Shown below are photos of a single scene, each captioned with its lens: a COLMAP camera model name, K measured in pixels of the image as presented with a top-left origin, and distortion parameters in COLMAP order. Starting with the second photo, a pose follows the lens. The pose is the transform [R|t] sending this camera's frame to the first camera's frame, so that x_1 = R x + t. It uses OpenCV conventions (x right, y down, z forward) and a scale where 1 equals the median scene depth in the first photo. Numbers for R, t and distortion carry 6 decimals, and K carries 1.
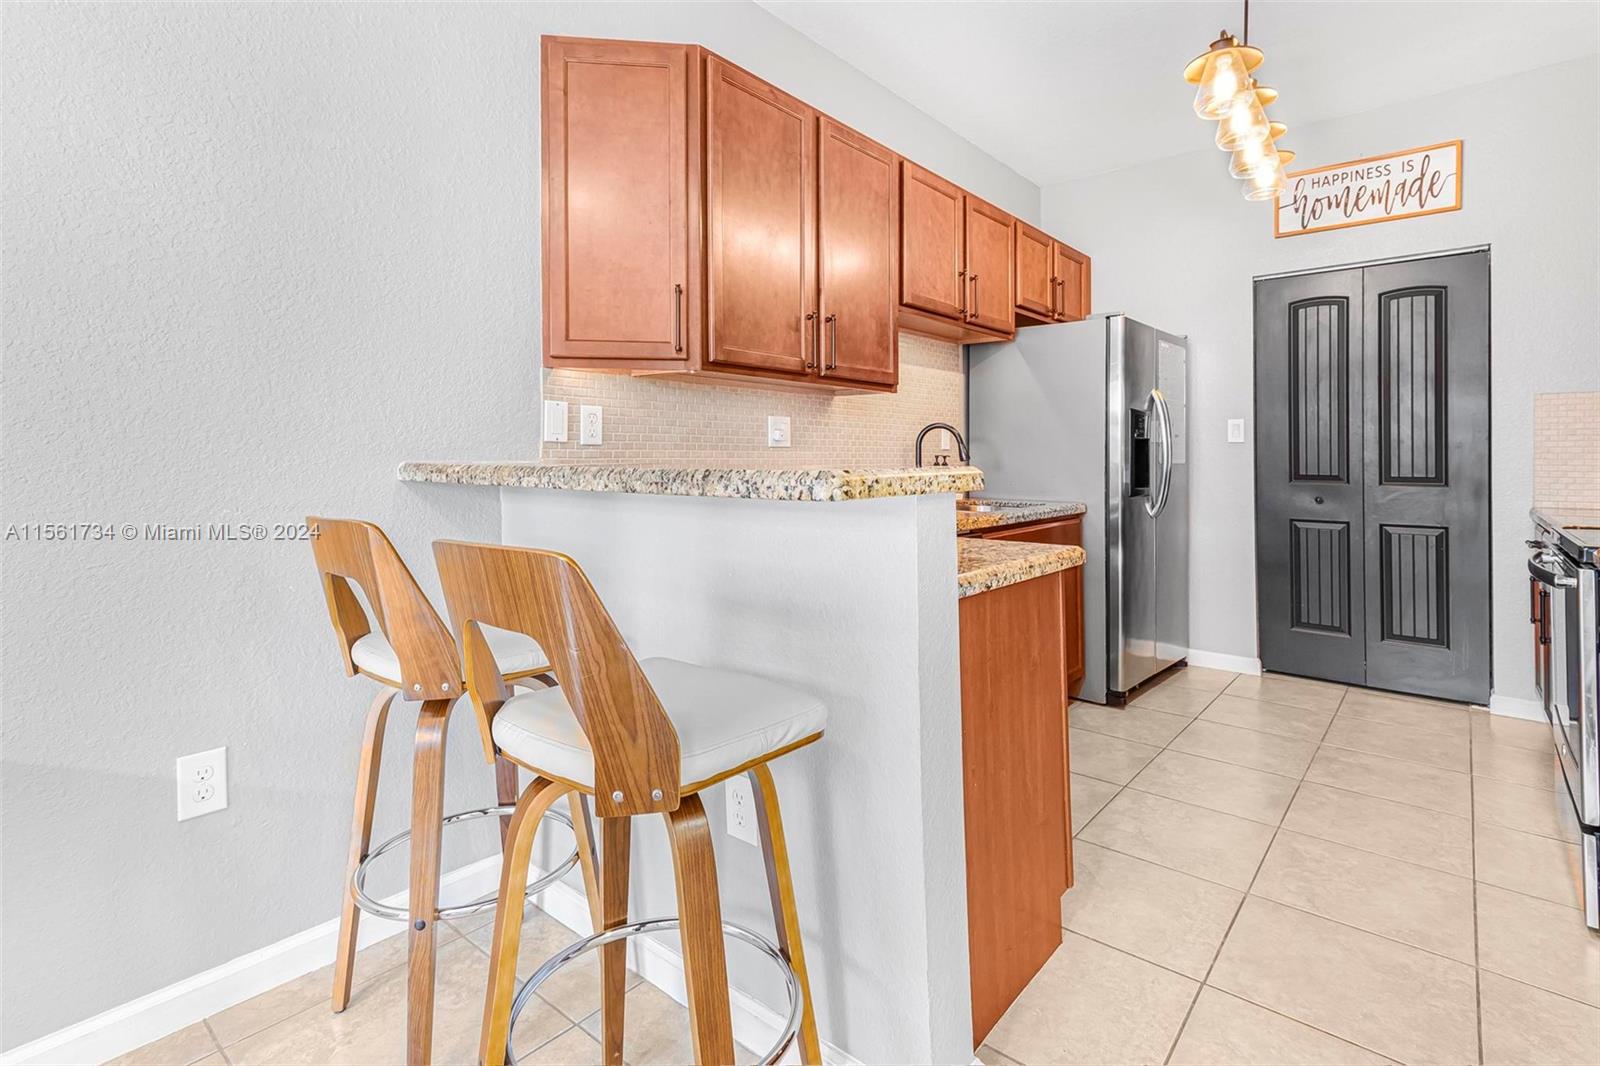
lens RADIAL K [[771.9, 0, 797.3], [0, 771.9, 447.5], [0, 0, 1]] dist [0.018747, -0.002726]
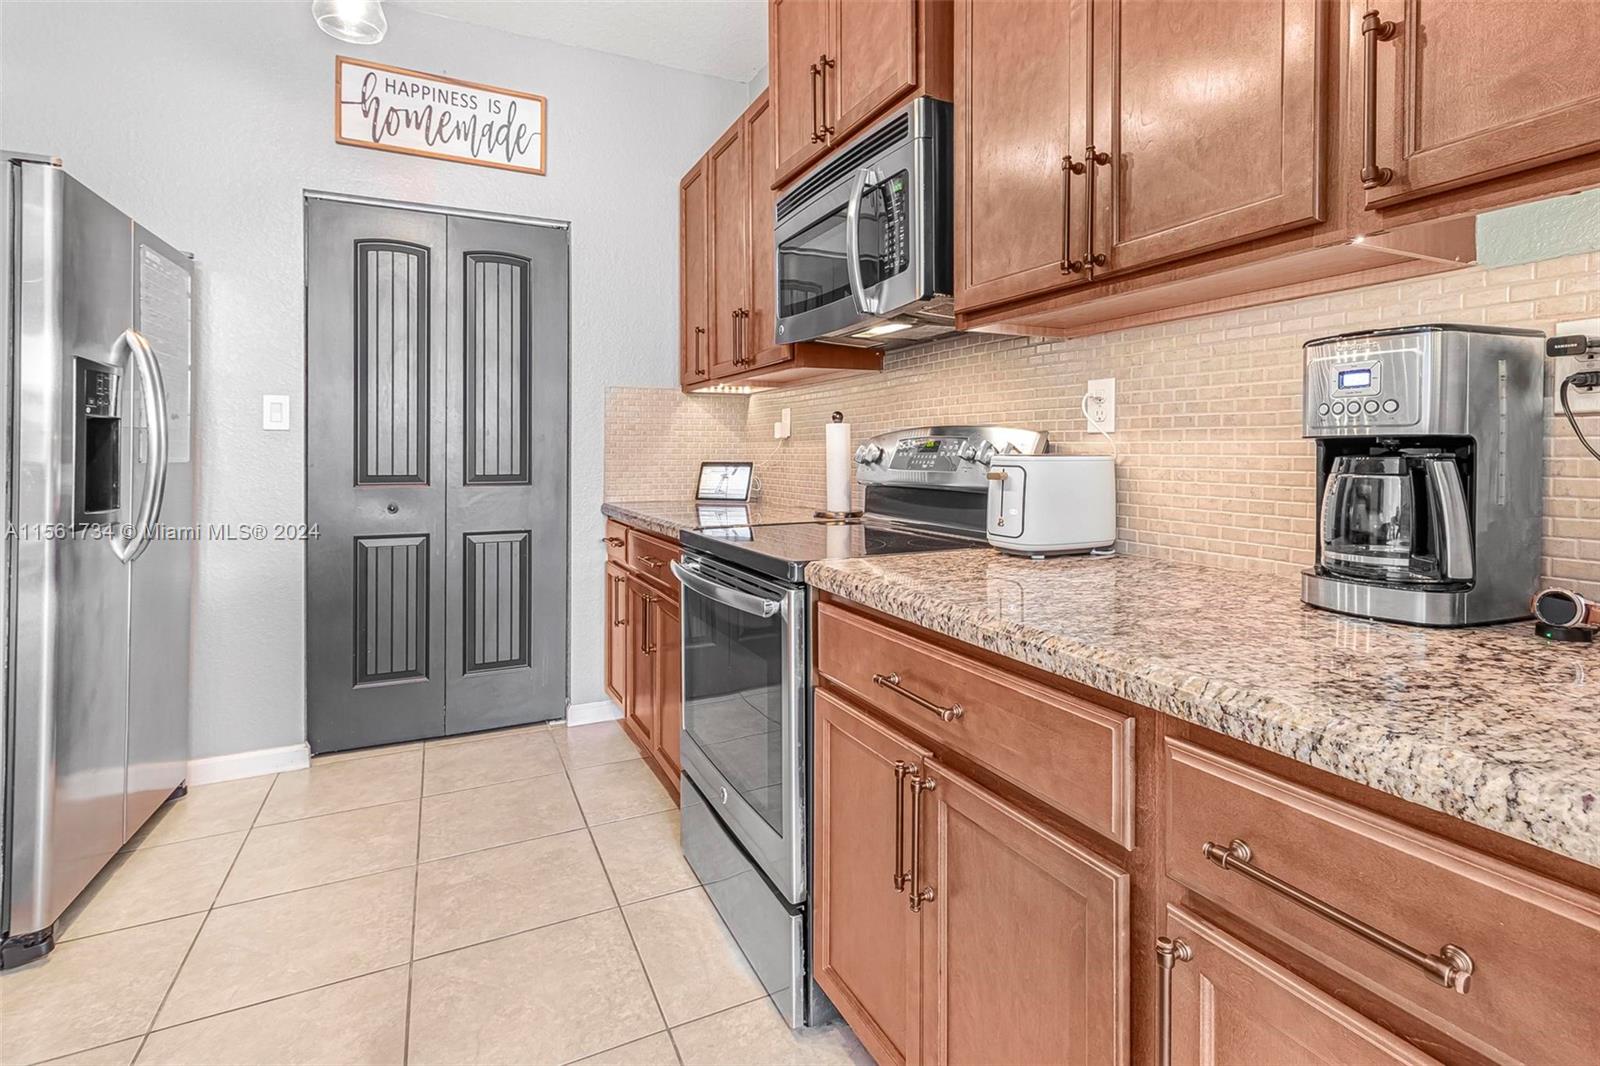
lens RADIAL K [[771.9, 0, 818.1], [0, 771.9, 447.9], [0, 0, 1]] dist [0.018747, -0.002726]
pose [[0.390629, 0.001841, 0.920546, 0.142595], [-0.009006, 0.999958, 0.001822, 0.003766], [-0.920504, -0.009002, 0.390629, 0.339250]]
